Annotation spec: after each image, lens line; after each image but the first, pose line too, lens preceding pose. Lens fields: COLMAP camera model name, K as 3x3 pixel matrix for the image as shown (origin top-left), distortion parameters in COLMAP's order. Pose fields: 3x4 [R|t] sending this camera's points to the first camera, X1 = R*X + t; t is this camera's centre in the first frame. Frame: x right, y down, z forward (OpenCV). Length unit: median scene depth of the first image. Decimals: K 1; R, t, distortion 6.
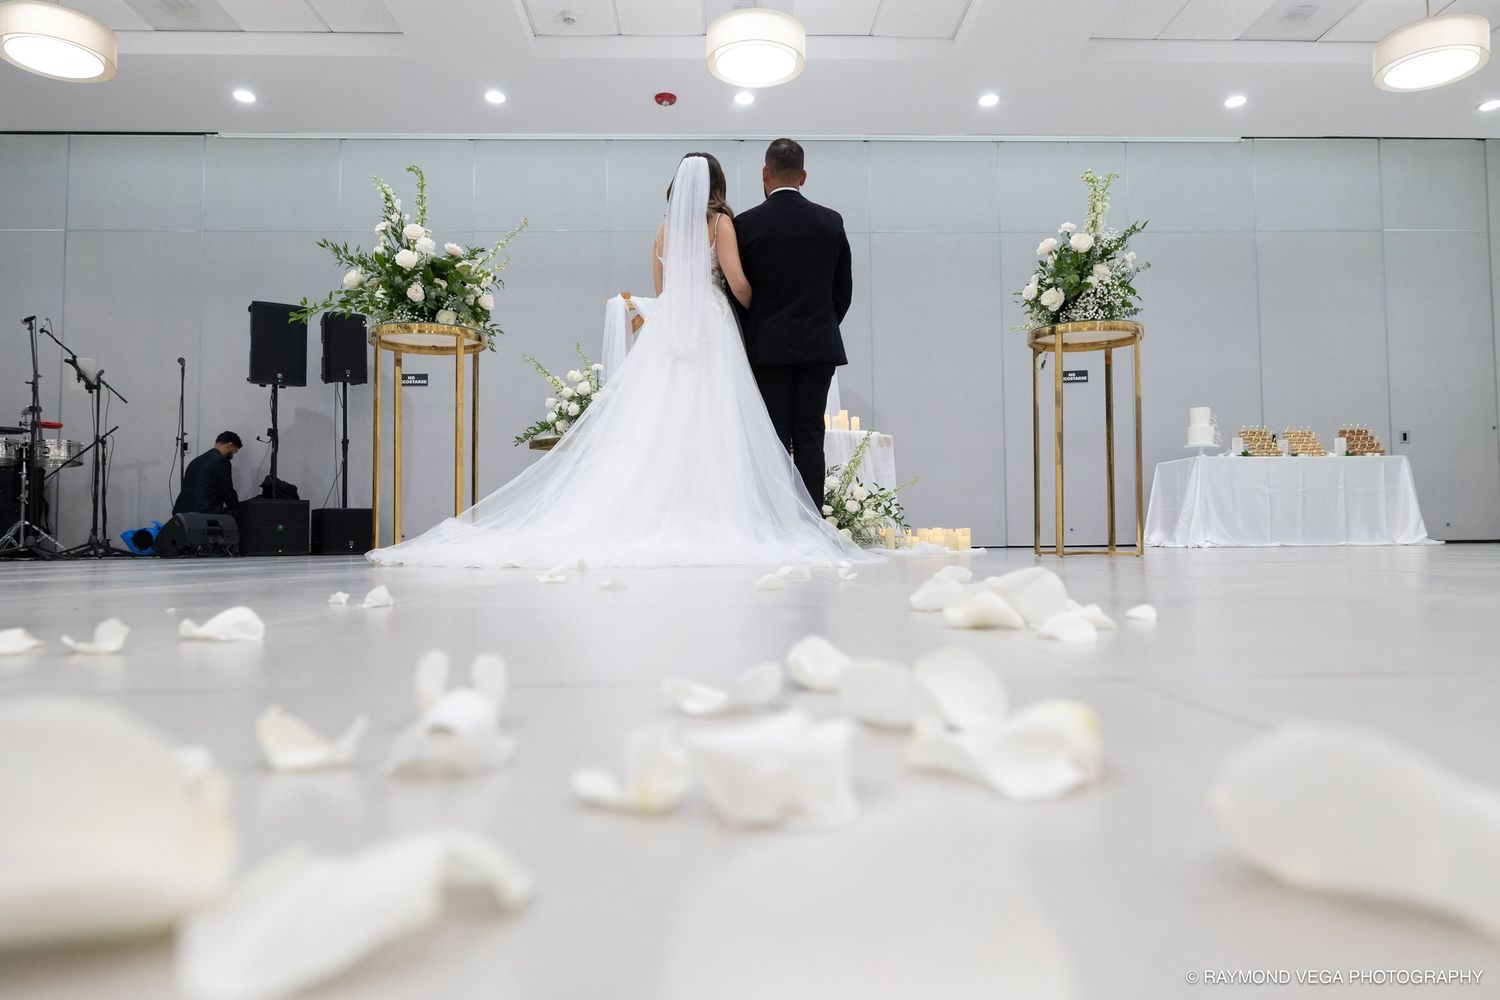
lens RADIAL K [[982.7, 0, 752.8], [0, 982.7, 498.2], [0, 0, 1]] dist [0.000657, -0.000025]
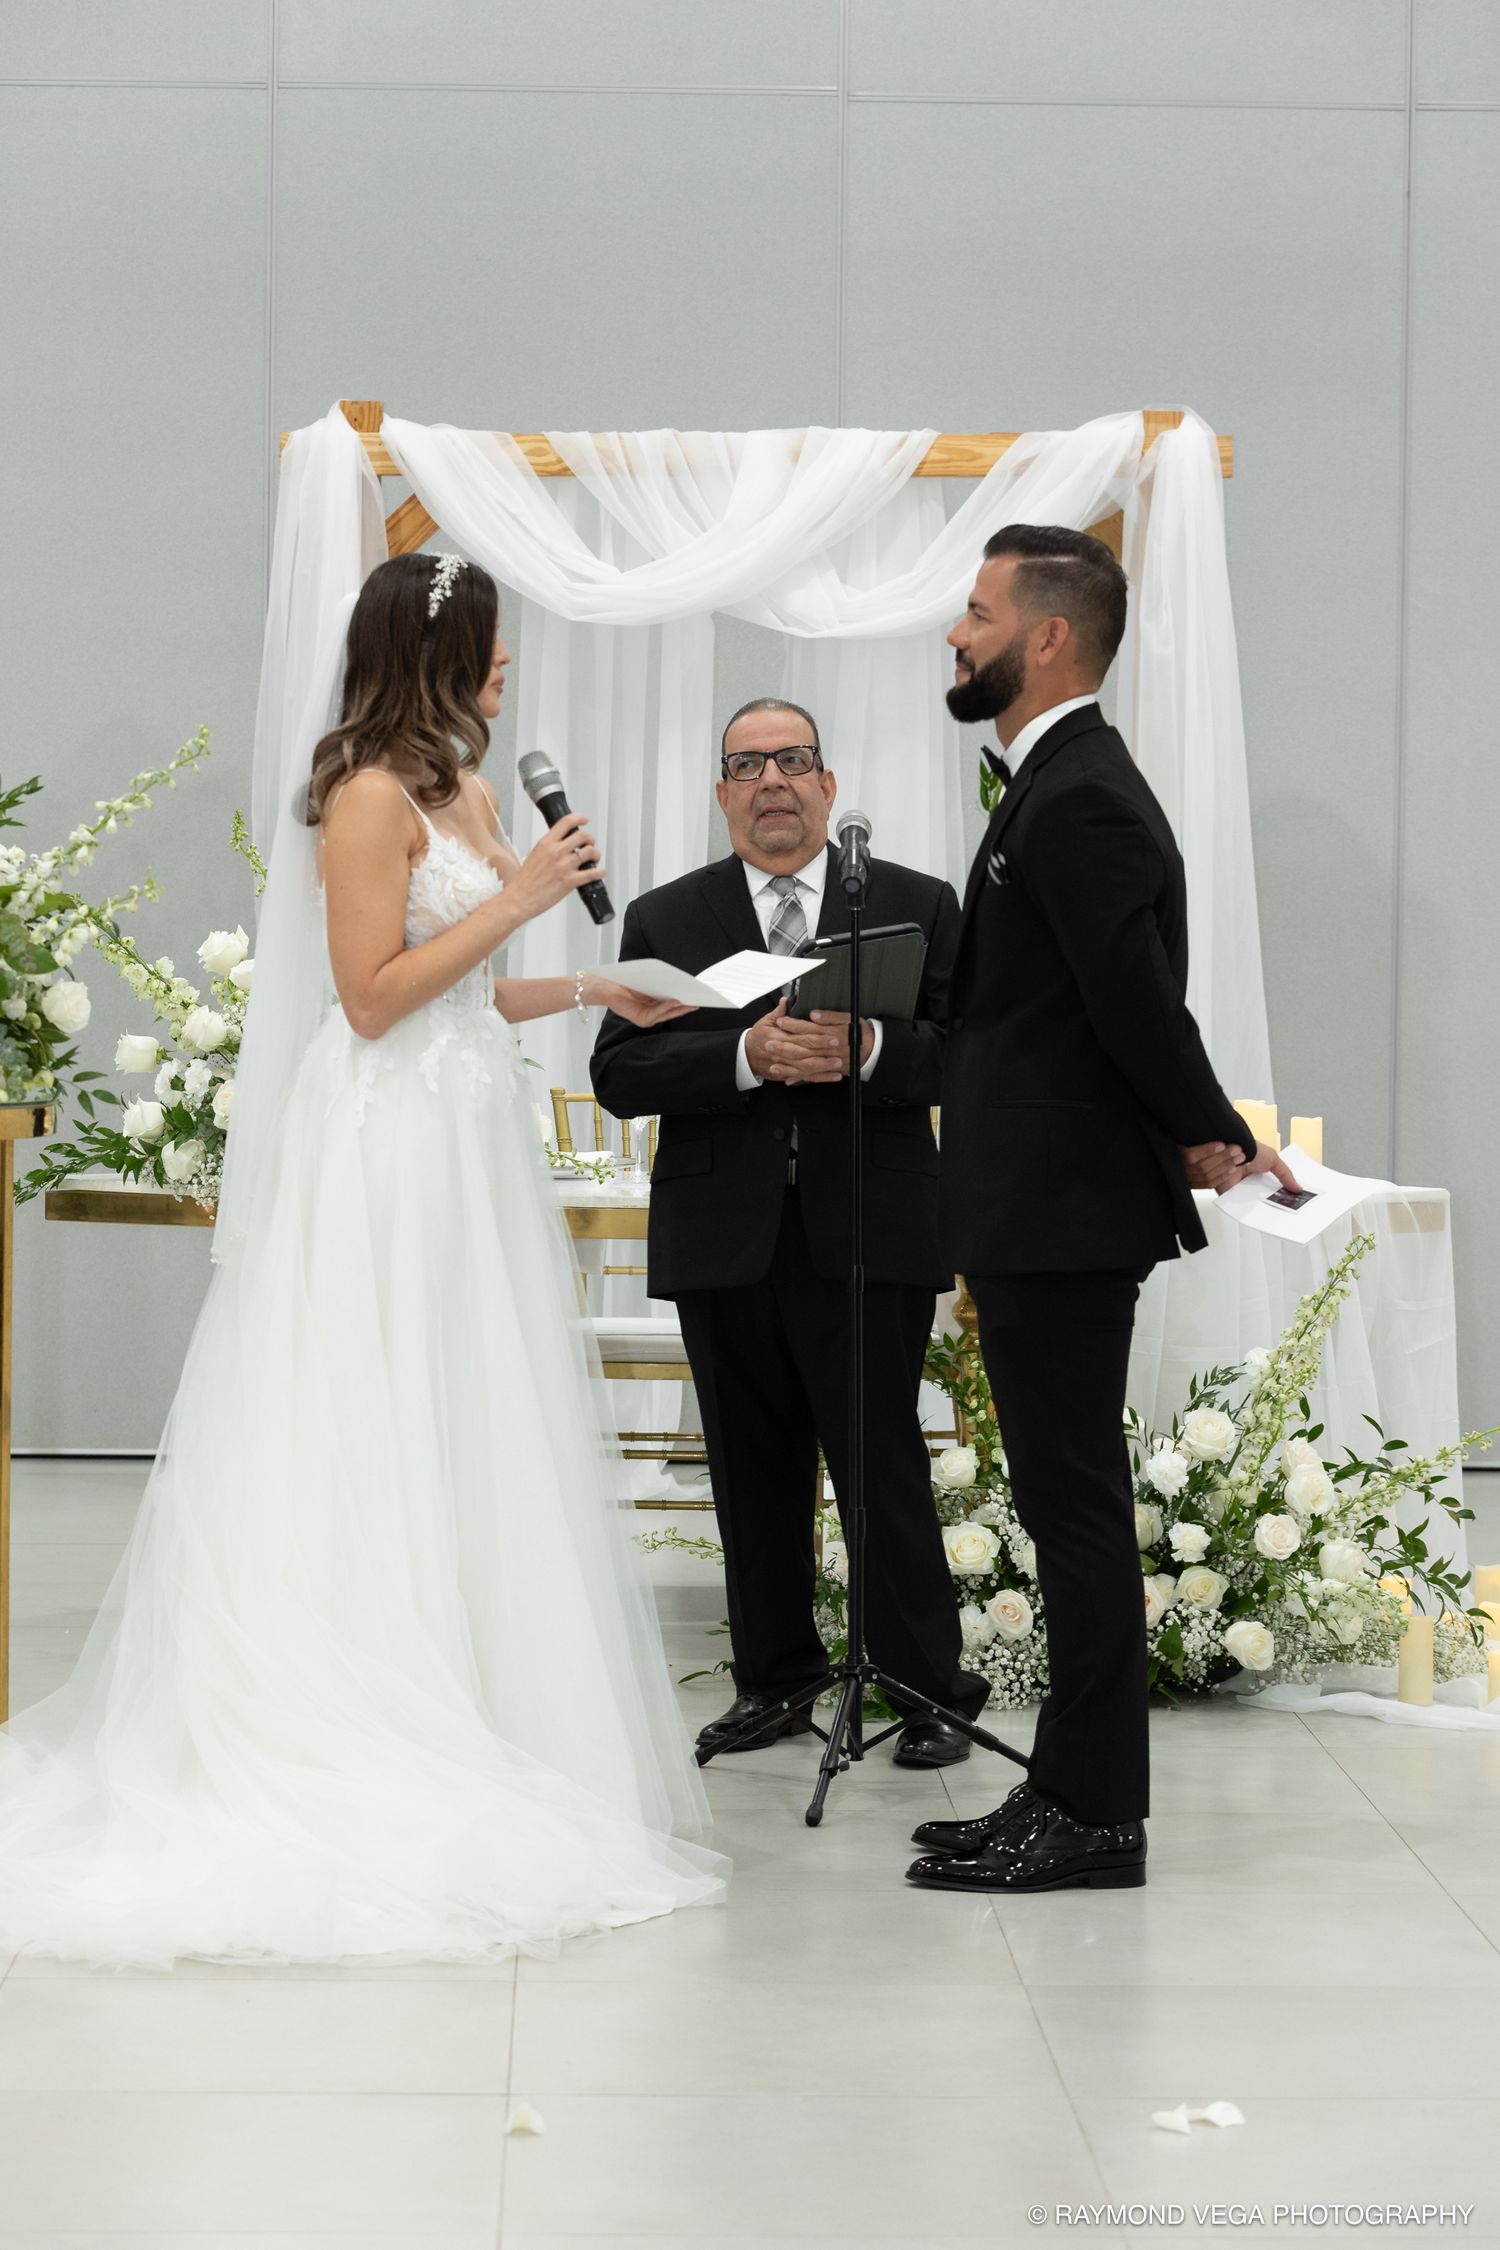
lens RADIAL K [[5482.2, 0, 741.1], [0, 5482.2, 1124.8], [0, 0, 1]] dist [-0.029785, 0.000000]
pose [[0.999745, 0.021828, -0.005794, -0.037139], [-0.021227, 0.995807, 0.088982, -0.213962], [0.007712, -0.088836, 0.996016, -0.449737]]
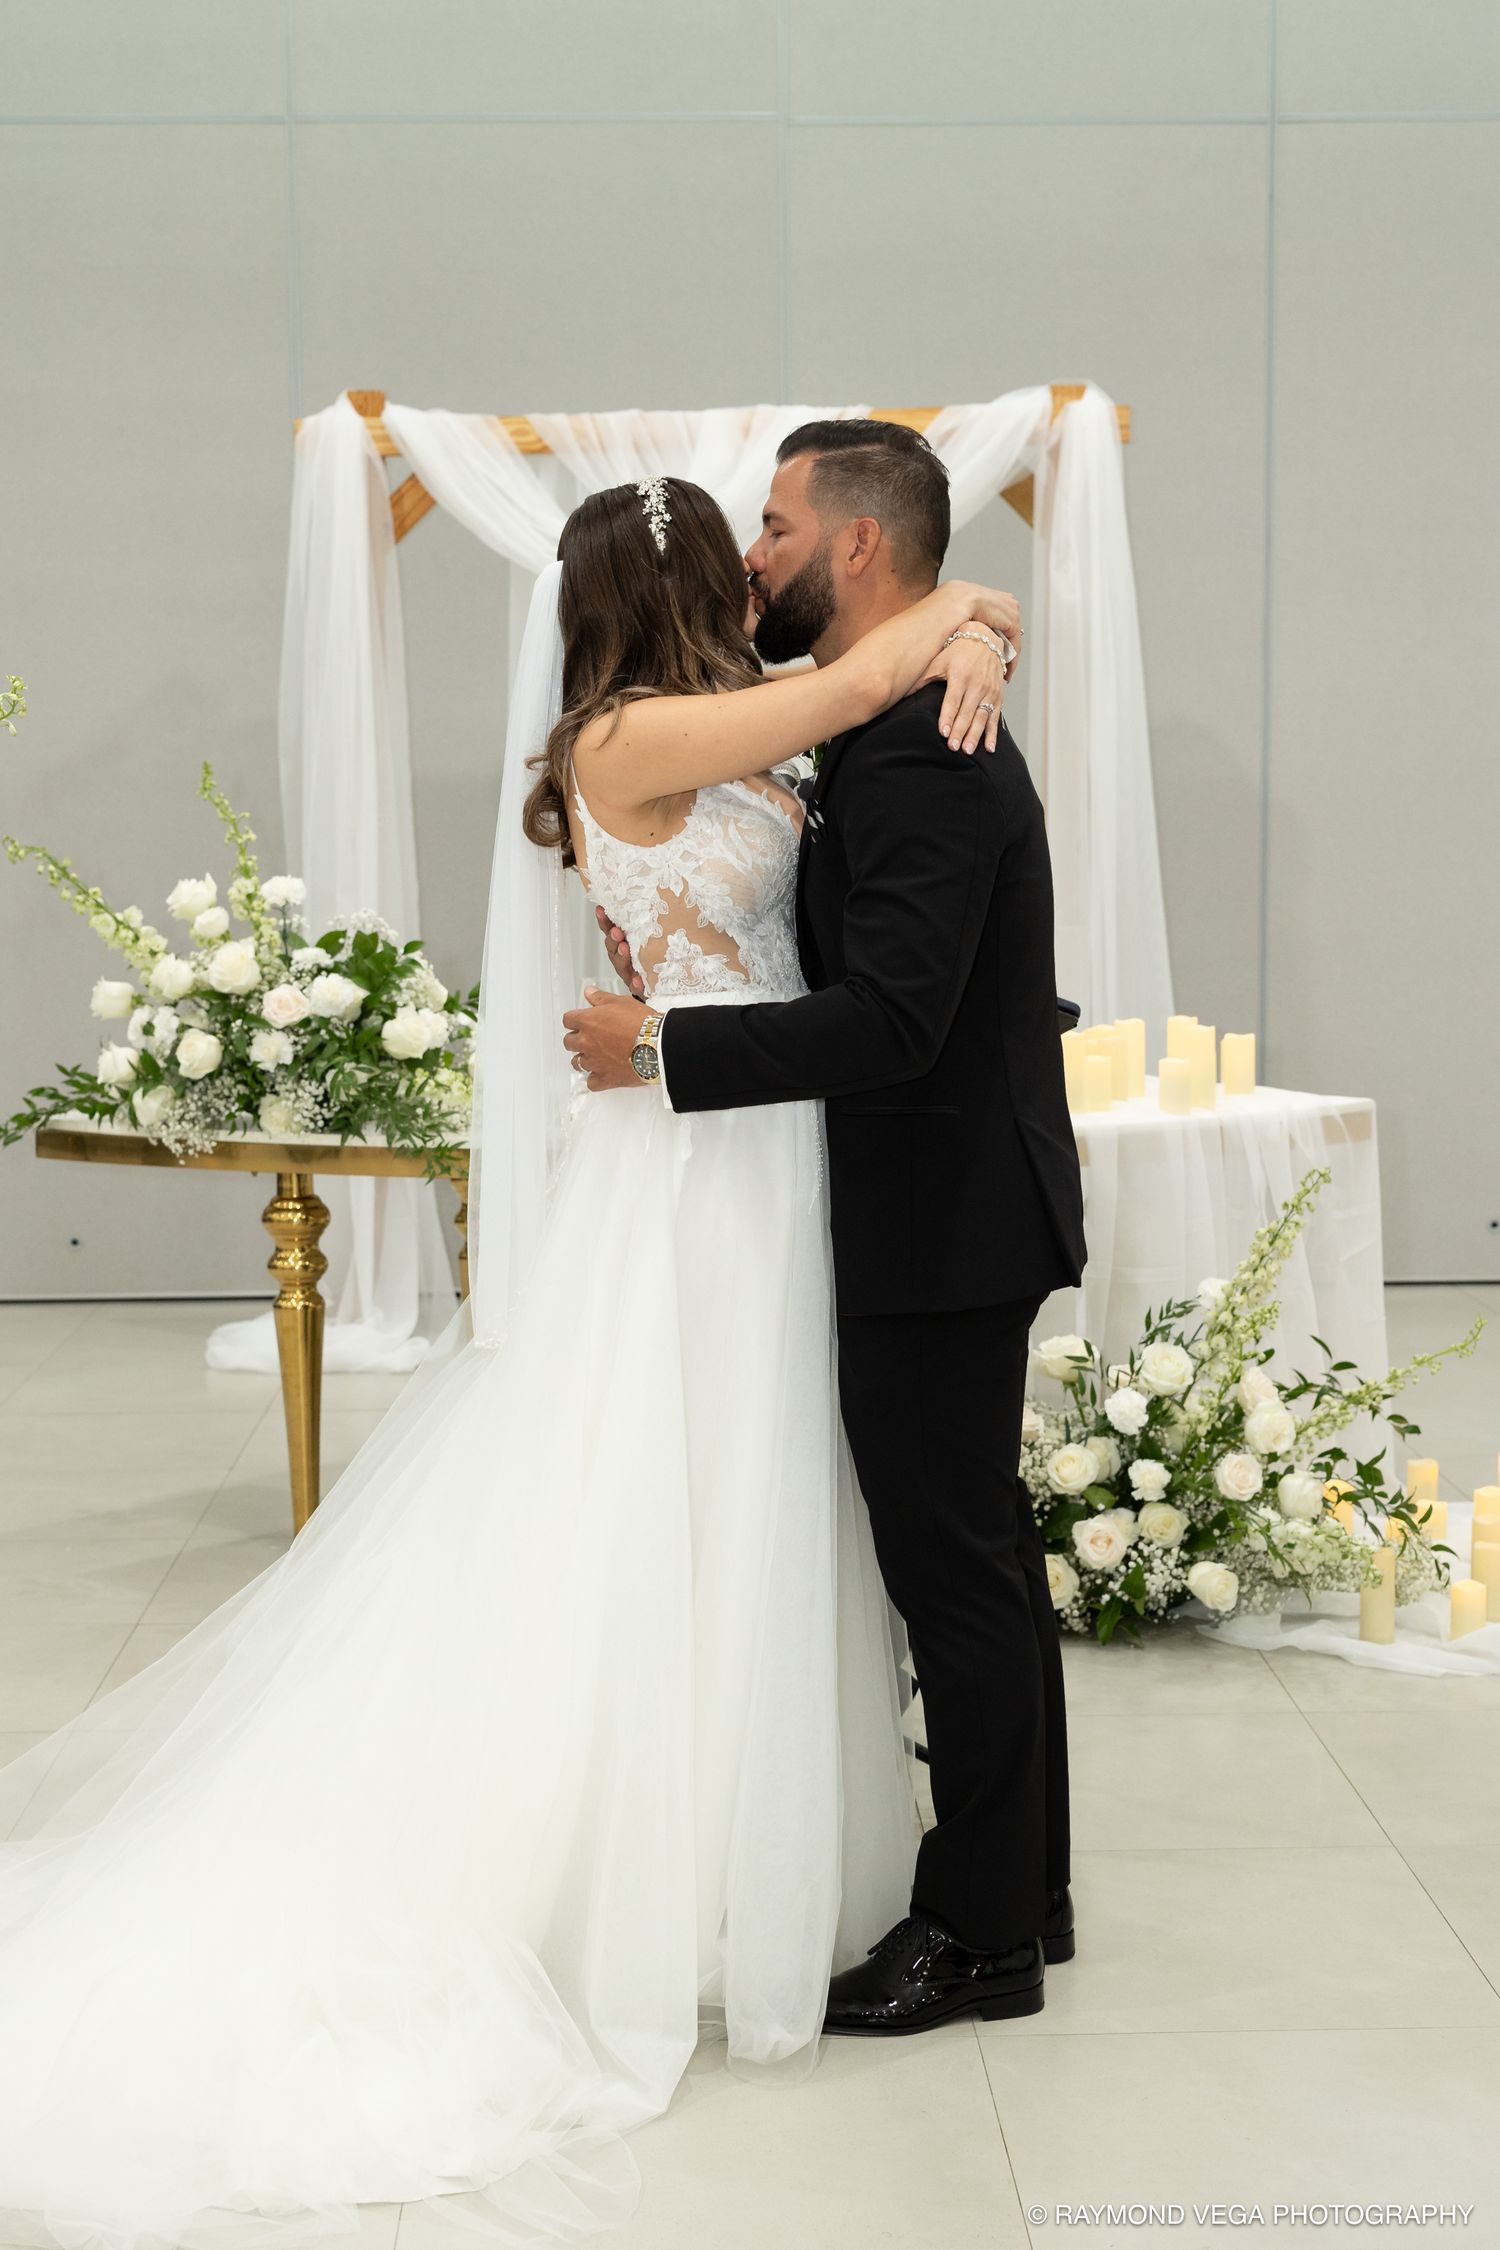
lens RADIAL K [[3269.7, 0, 748.7], [0, 3269.7, 1124.8], [0, 0, 1]] dist [0.029466, 0.000000]
pose [[0.999988, 0.002251, -0.004378, -0.027667], [-0.001558, 0.988347, 0.152208, -0.202880], [0.004670, -0.152199, 0.988339, 0.112860]]
